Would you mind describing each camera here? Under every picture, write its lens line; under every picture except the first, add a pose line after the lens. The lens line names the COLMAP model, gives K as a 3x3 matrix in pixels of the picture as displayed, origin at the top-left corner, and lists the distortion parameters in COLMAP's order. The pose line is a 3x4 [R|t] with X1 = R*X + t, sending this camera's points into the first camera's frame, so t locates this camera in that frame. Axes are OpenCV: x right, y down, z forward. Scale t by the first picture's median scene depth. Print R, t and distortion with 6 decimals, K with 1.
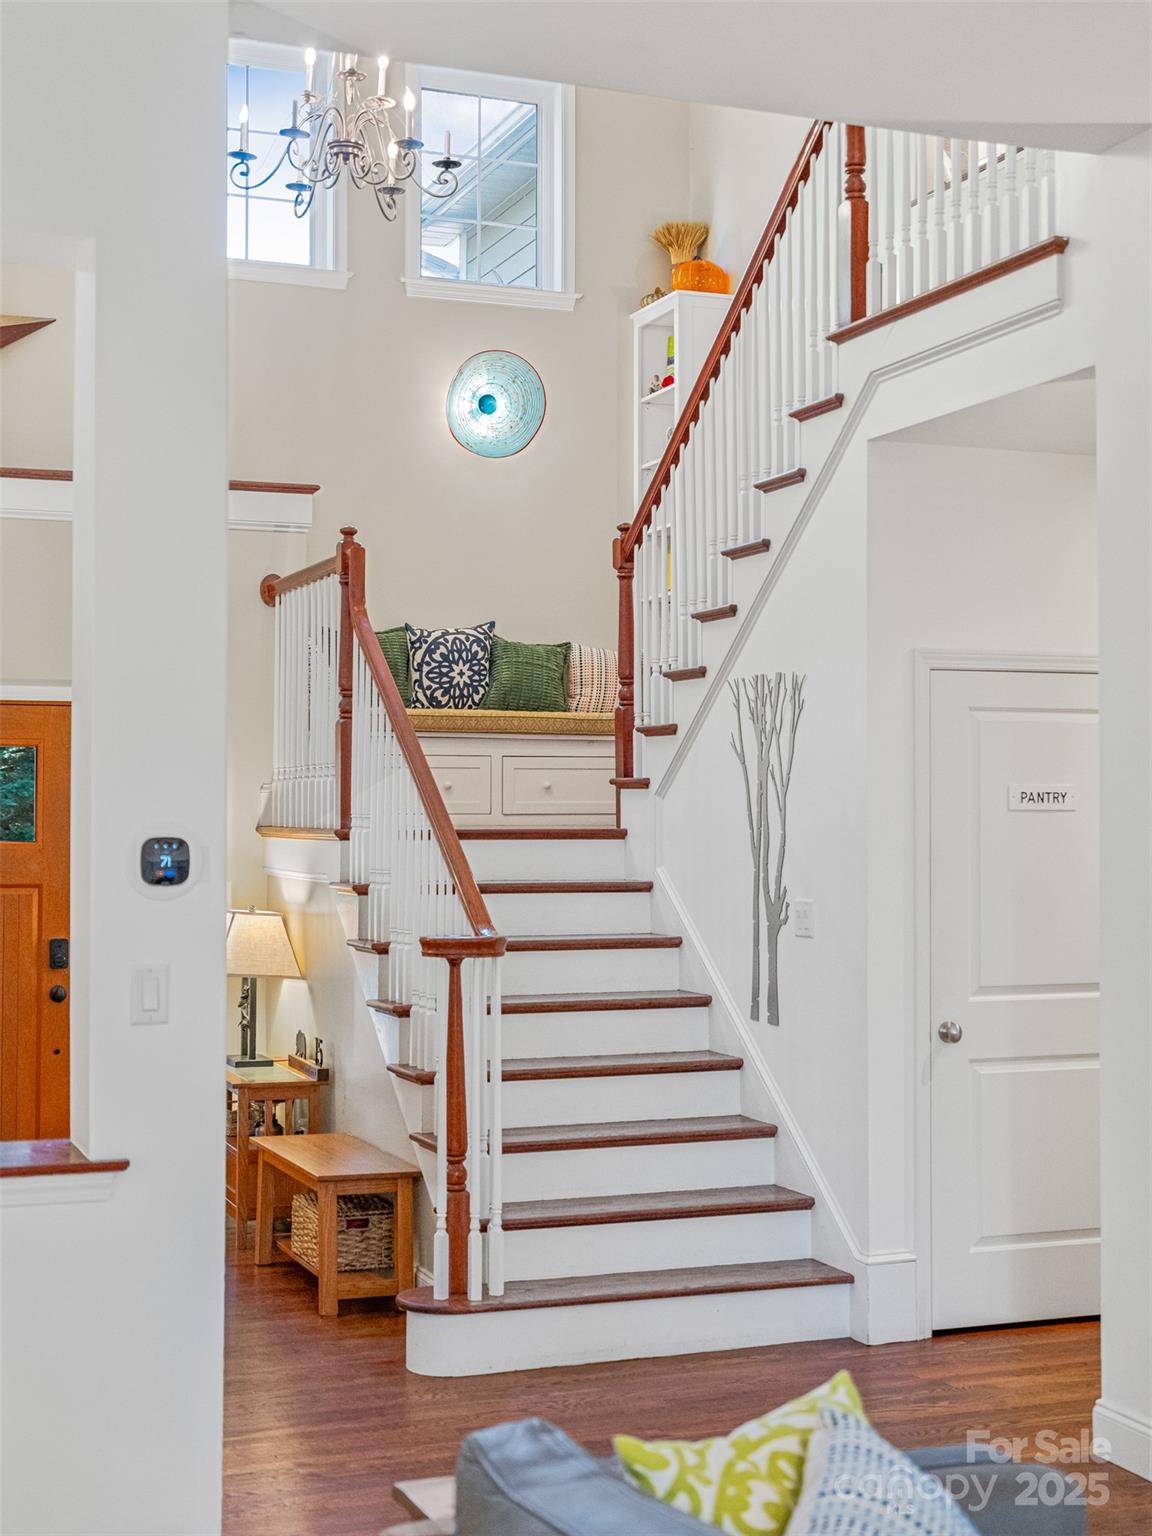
lens RADIAL K [[2180.3, 0, 576.0], [0, 2180.3, 767.9], [0, 0, 1]] dist [-0.008119, 0.000000]
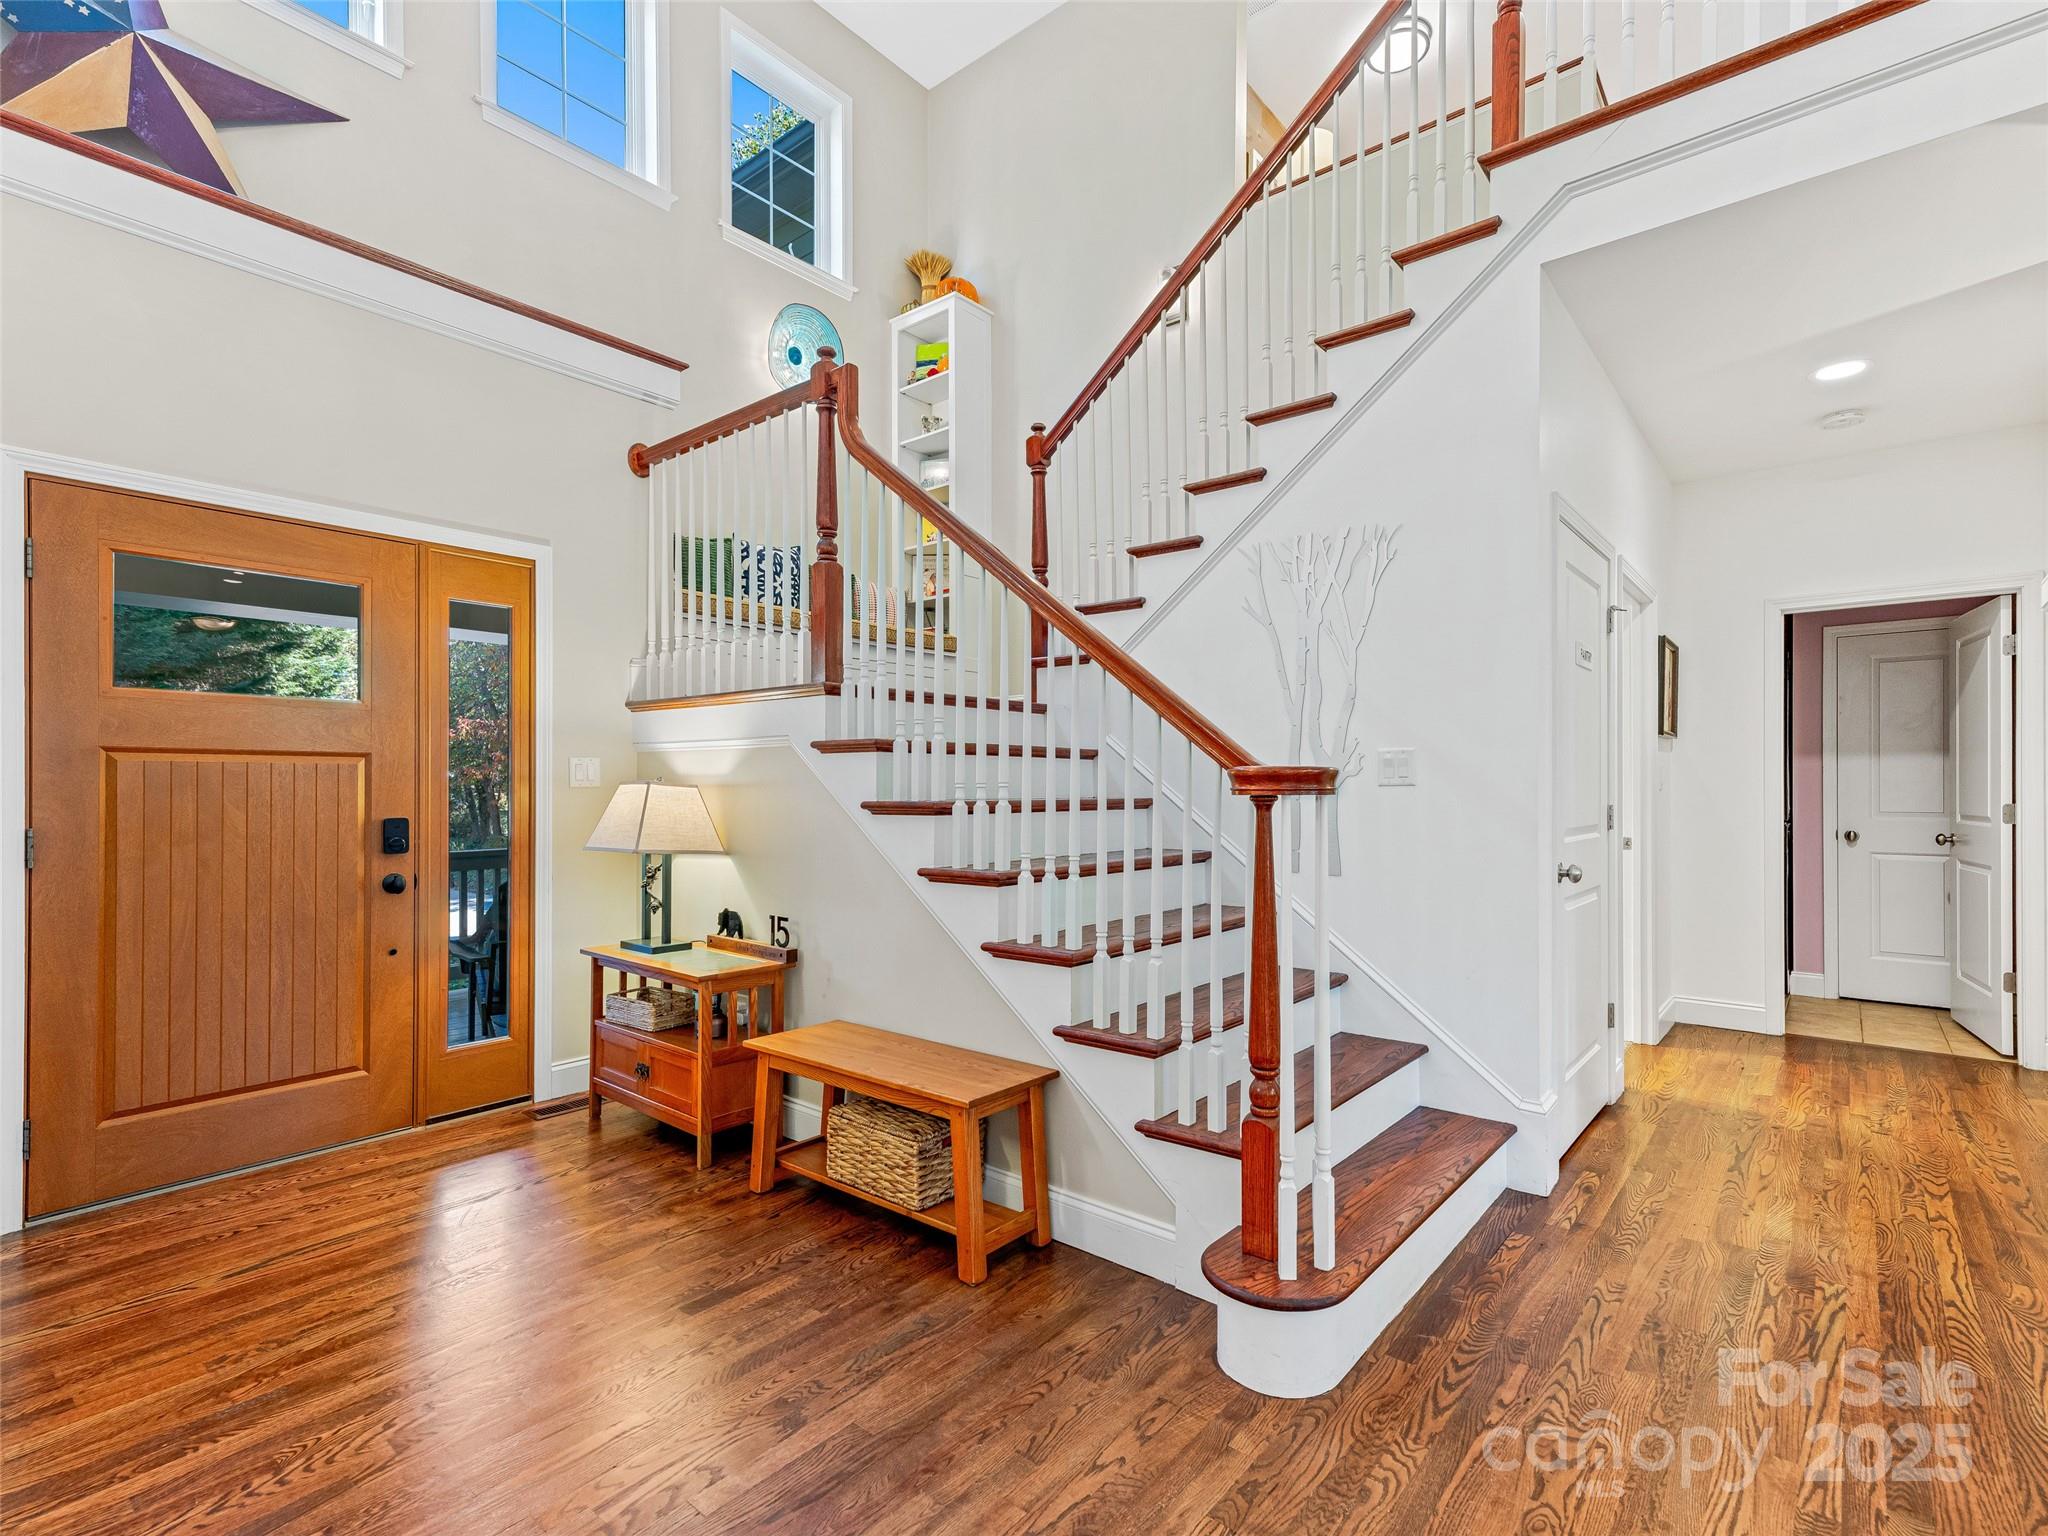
lens RADIAL K [[976.8, 0, 1036.2], [0, 976.8, 788.7], [0, 0, 1]] dist [0.014998, 0.002005]
pose [[0.871741, -0.001136, 0.489965, -0.235503], [-0.009684, 0.999762, 0.019548, 0.064696], [-0.489871, -0.021785, 0.871523, 0.618992]]
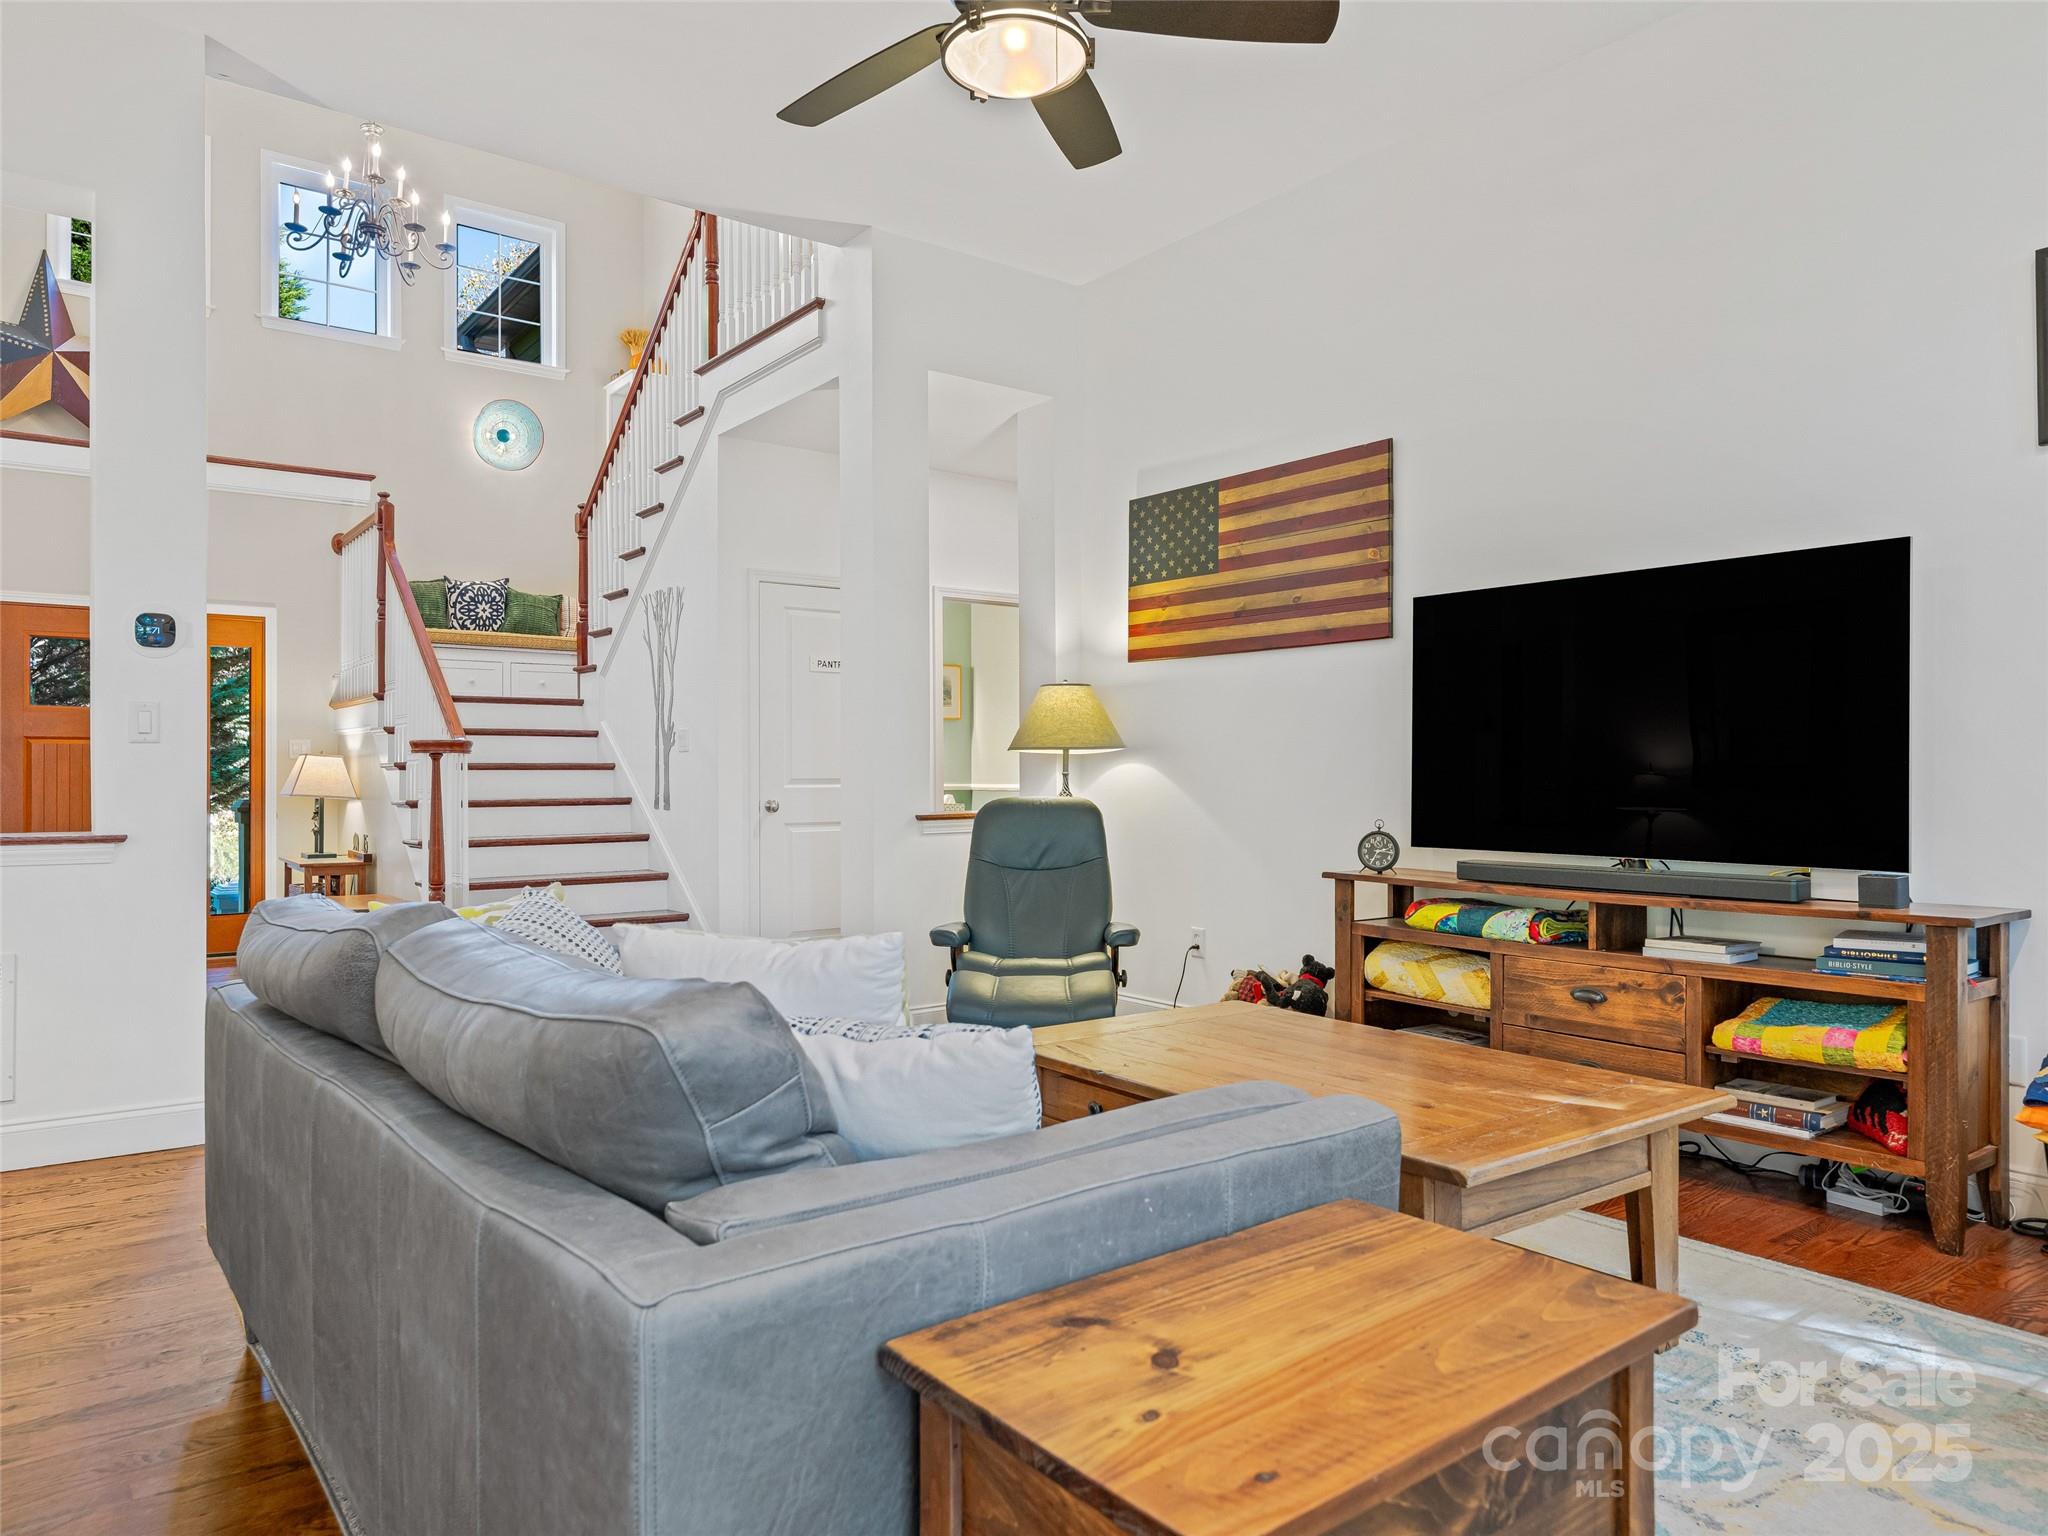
lens RADIAL K [[1343.3, 0, 1016.3], [0, 1343.3, 770.7], [0, 0, 1]] dist [0.001319, -0.001002]
pose [[0.963866, -0.003253, 0.266367, 0.070003], [-0.000662, 0.999893, 0.014605, 0.069331], [-0.266386, -0.014253, 0.963761, -0.007508]]
